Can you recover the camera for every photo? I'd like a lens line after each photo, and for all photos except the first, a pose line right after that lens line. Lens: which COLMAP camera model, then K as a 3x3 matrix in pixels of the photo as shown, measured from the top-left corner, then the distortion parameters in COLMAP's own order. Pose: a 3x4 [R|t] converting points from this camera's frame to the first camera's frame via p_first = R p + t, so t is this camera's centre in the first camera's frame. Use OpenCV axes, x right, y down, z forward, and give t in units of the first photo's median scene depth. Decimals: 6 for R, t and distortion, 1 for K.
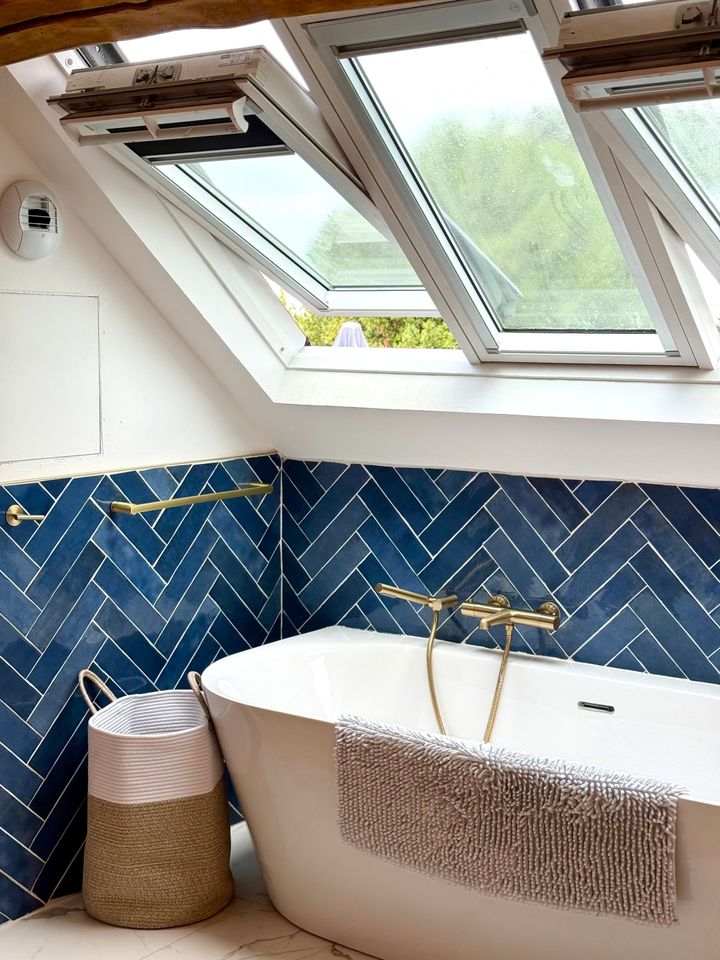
lens RADIAL K [[1370.5, 0, 361.6], [0, 1370.5, 481.2], [0, 0, 1]] dist [0.167275, 0.000000]
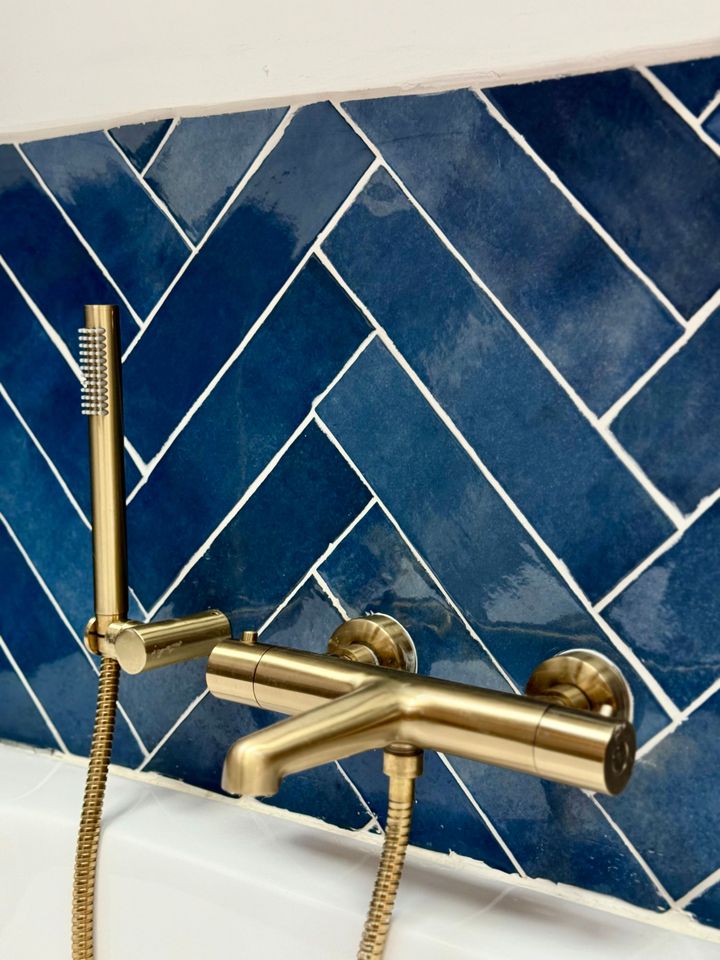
lens RADIAL K [[1370.5, 0, 358.5], [0, 1370.5, 479.5], [0, 0, 1]] dist [0.167275, 0.000000]
pose [[0.999689, 0.005128, -0.024425, 0.104757], [-0.005217, 0.999980, -0.003580, 0.061080], [0.024407, 0.003706, 0.999695, 0.771754]]
